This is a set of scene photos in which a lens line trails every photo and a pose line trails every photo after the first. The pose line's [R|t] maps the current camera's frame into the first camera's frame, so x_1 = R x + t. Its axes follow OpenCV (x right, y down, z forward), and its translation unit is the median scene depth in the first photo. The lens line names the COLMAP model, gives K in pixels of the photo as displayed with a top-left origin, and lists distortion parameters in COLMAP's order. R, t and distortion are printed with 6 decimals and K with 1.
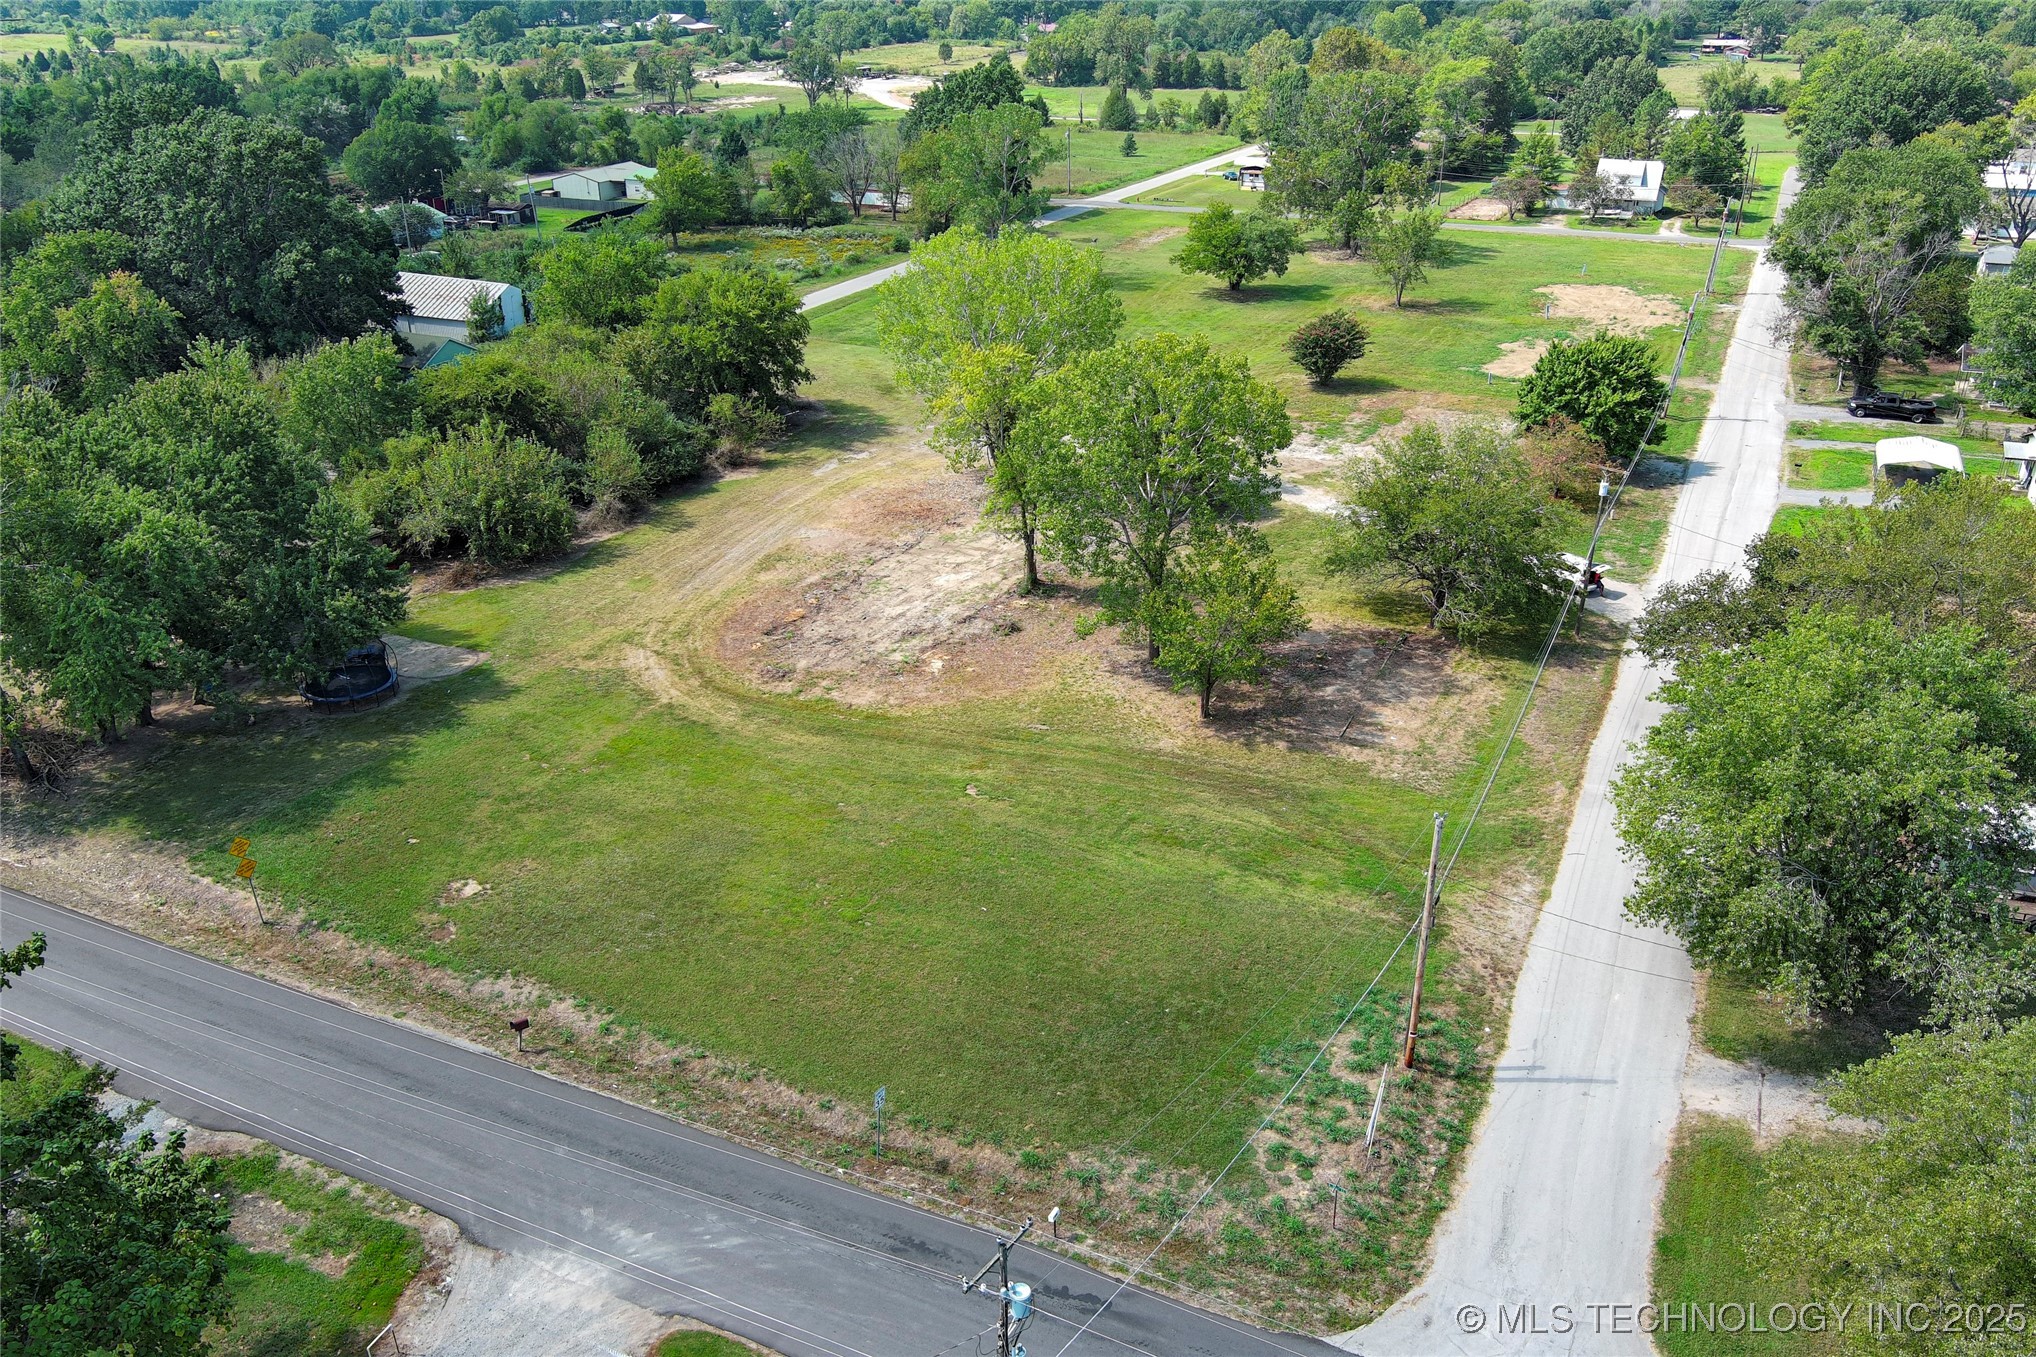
lens RADIAL K [[1560.6, 0, 1014.0], [0, 1560.6, 680.0], [0, 0, 1]] dist [0.010149, -0.006387]
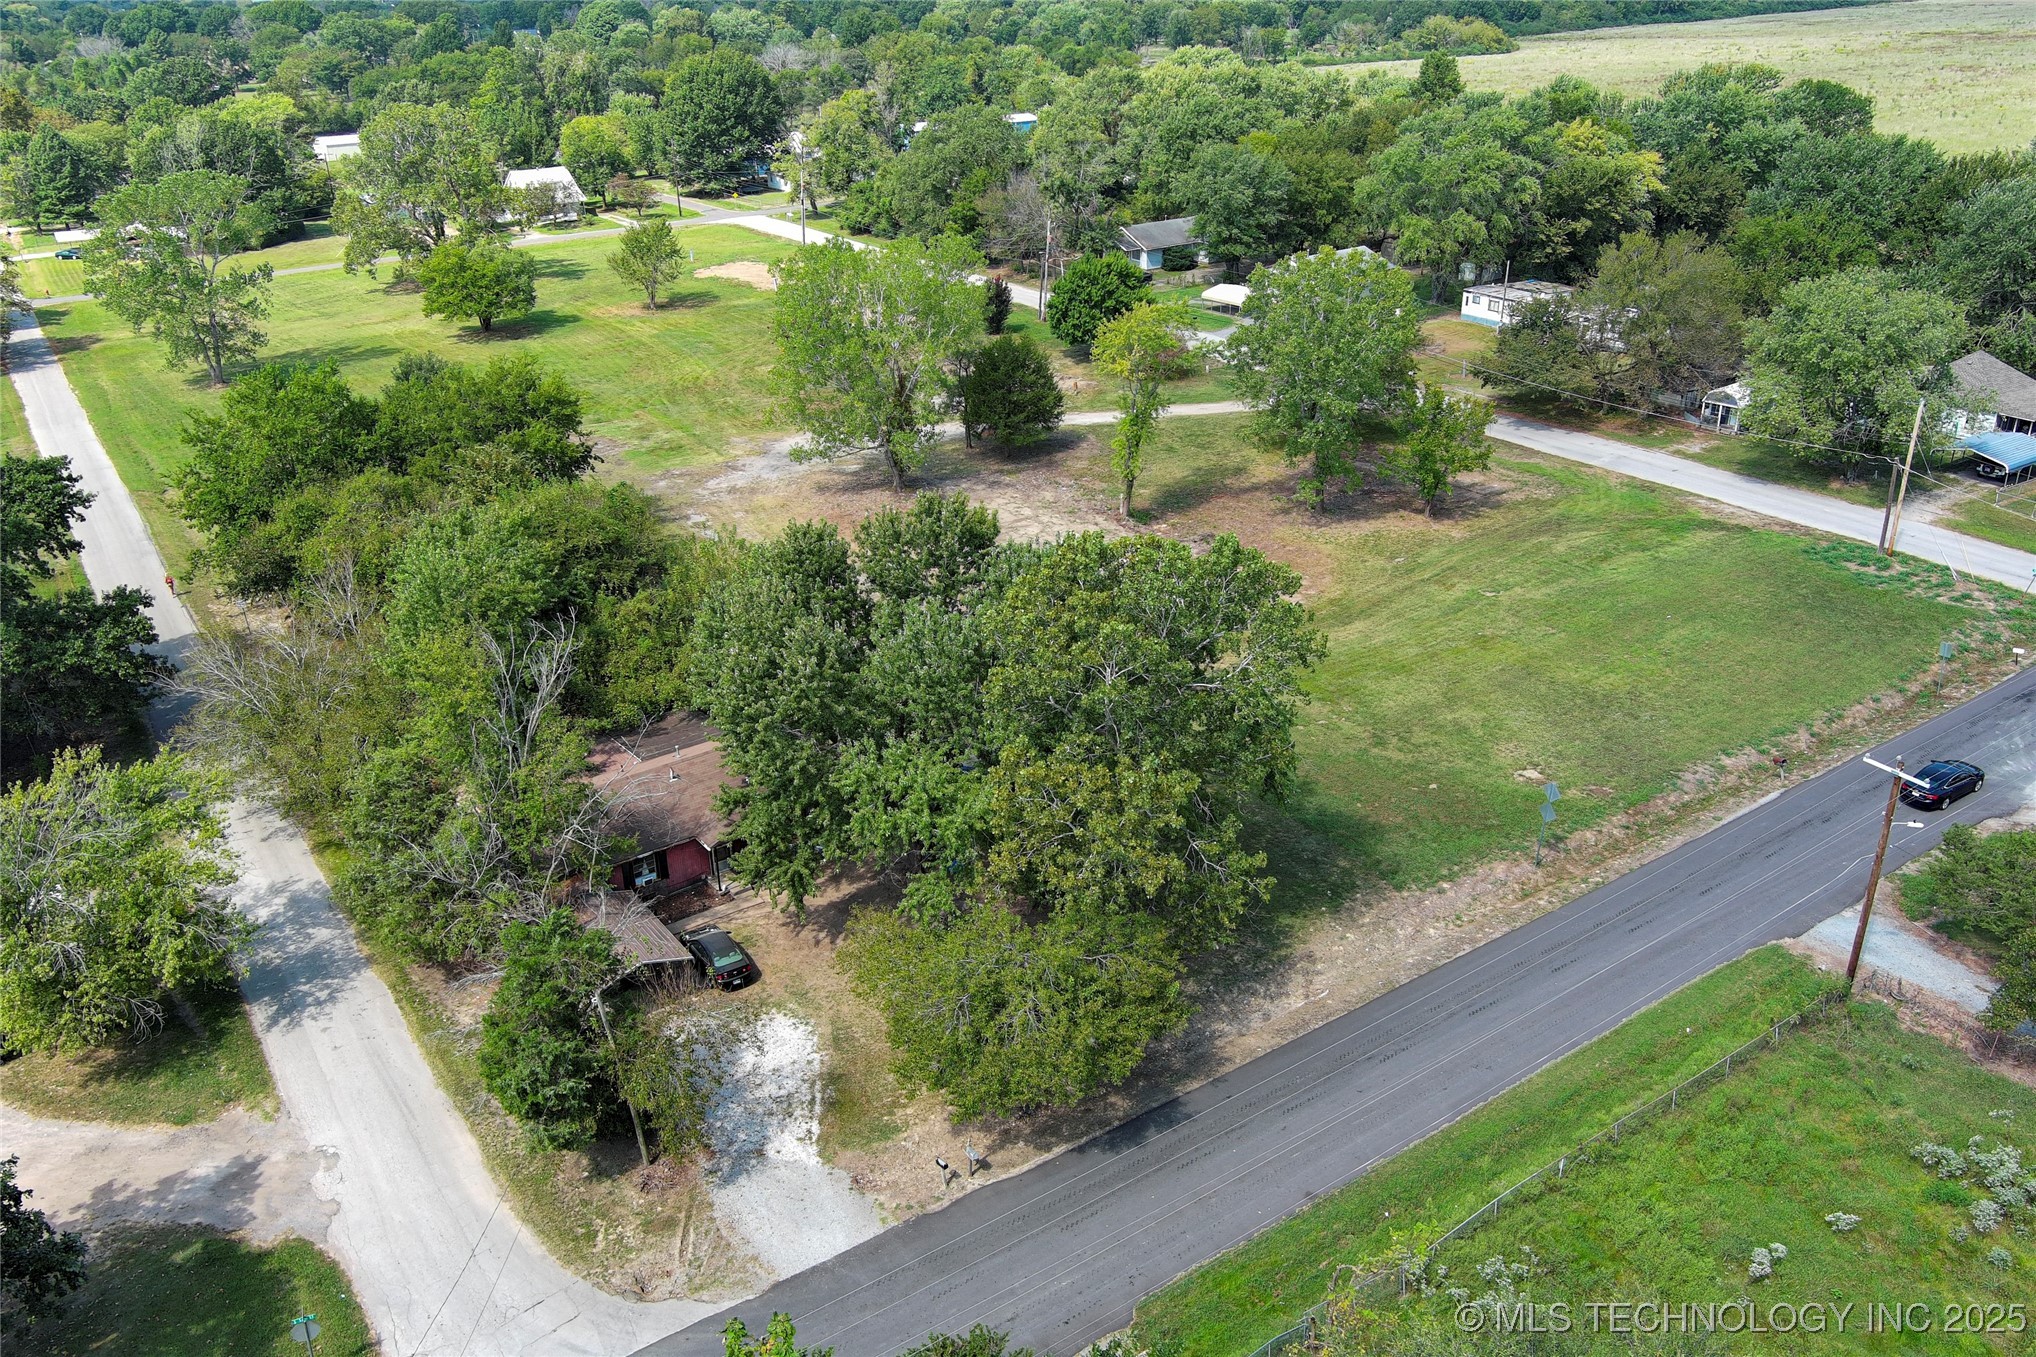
lens RADIAL K [[1560.6, 0, 1020.4], [0, 1560.6, 672.5], [0, 0, 1]] dist [0.010149, -0.006387]
pose [[0.507010, -0.372211, 0.777431, -0.779495], [0.390503, 0.903271, 0.177789, -0.156573], [-0.768406, 0.213448, 0.603317, 0.328085]]
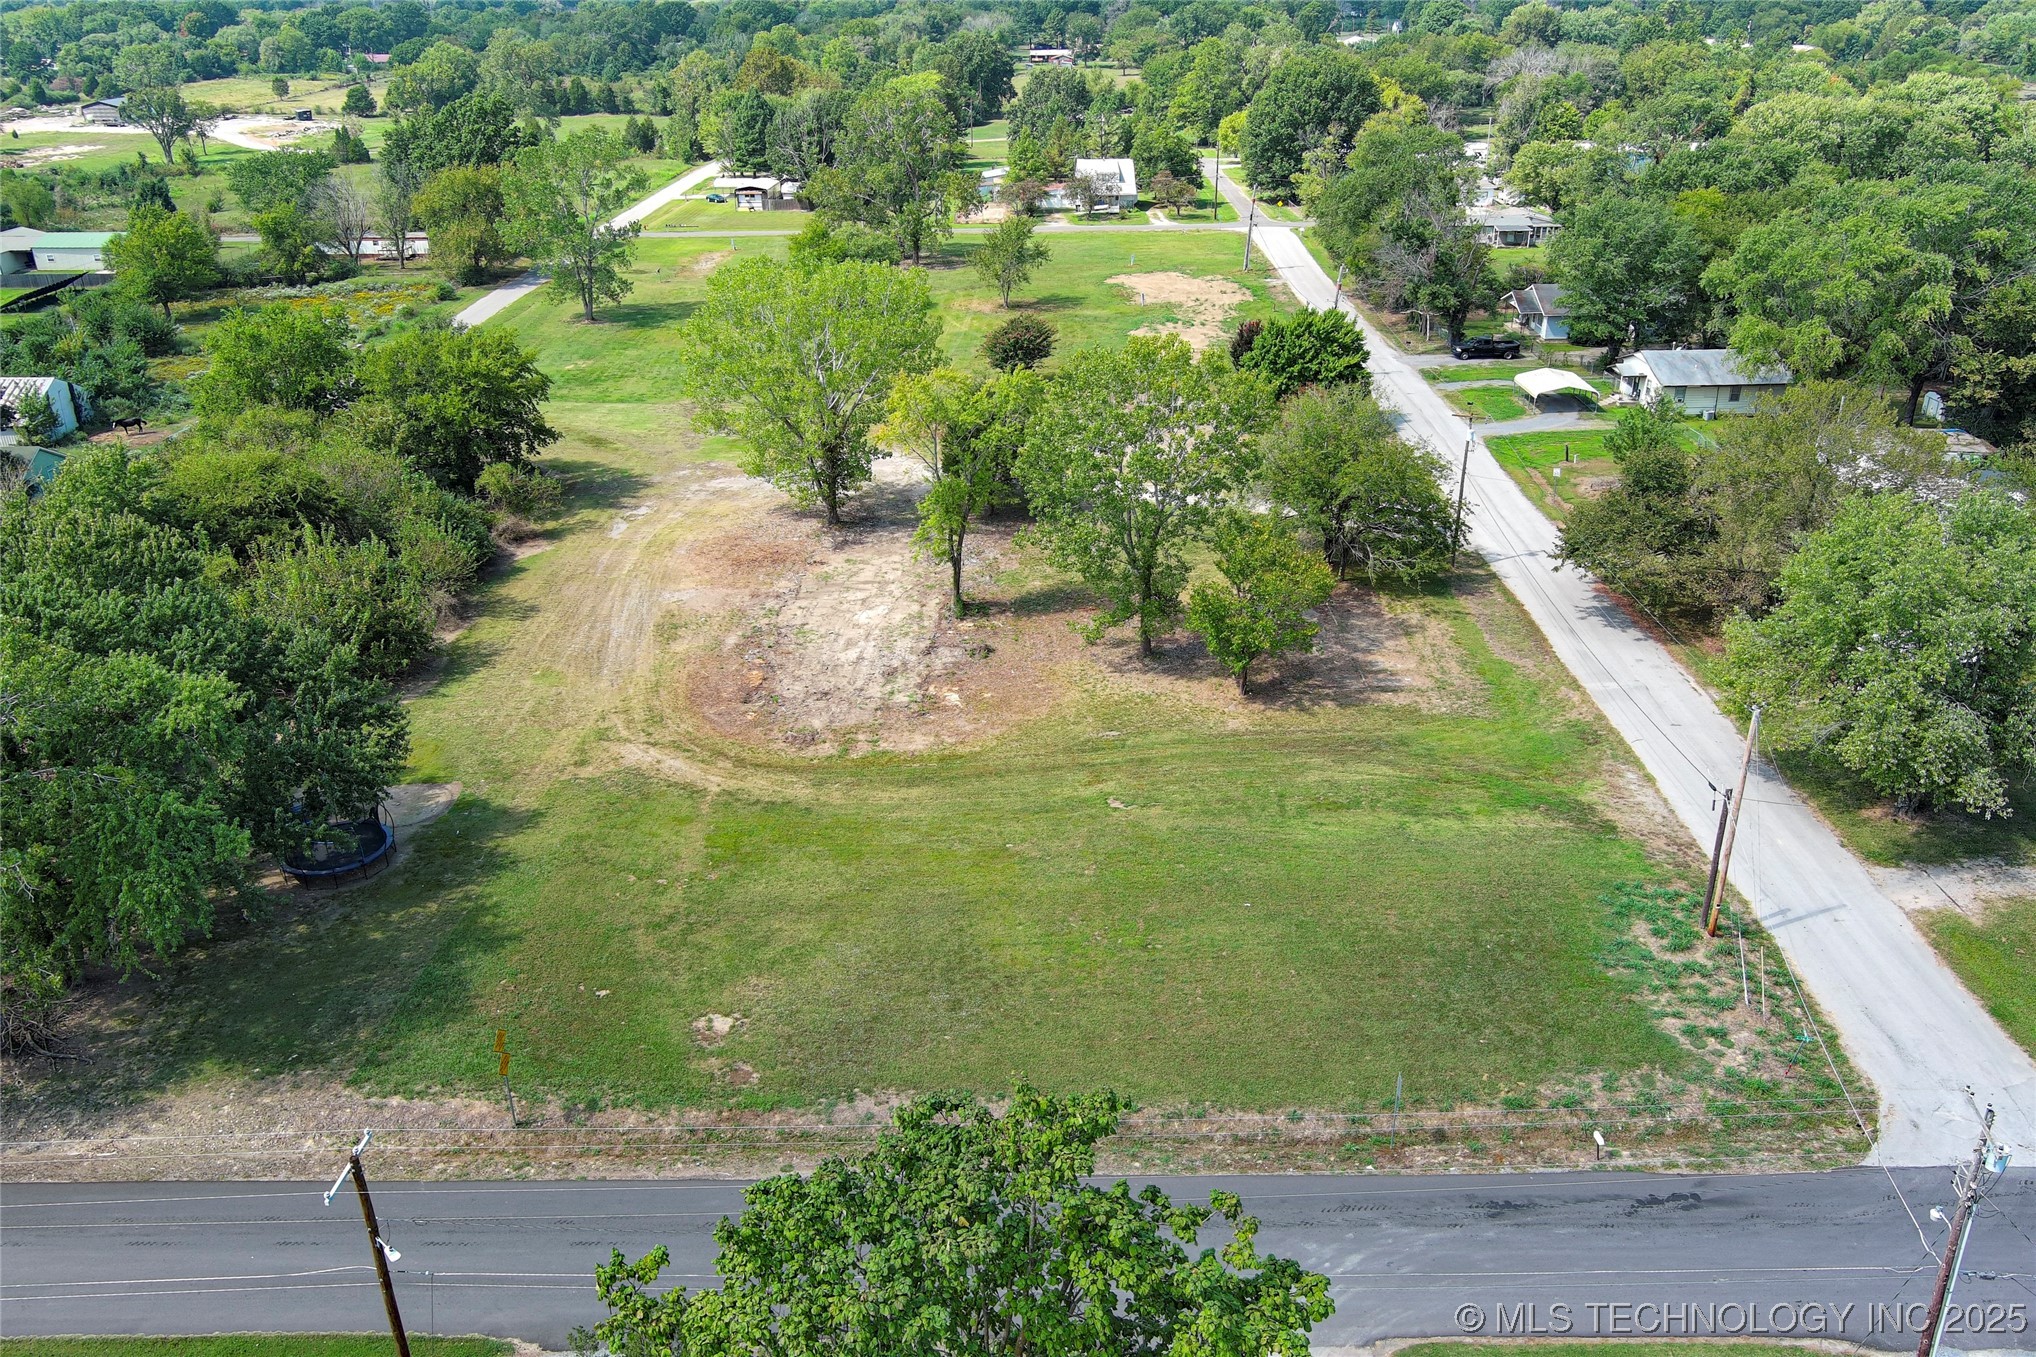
lens RADIAL K [[1560.6, 0, 1017.6], [0, 1560.6, 680.9], [0, 0, 1]] dist [0.010149, -0.006387]
pose [[0.906131, -0.183427, 0.381158, -0.279087], [0.187772, 0.981865, 0.026115, -0.027543], [-0.379036, 0.047908, 0.924141, 0.059761]]
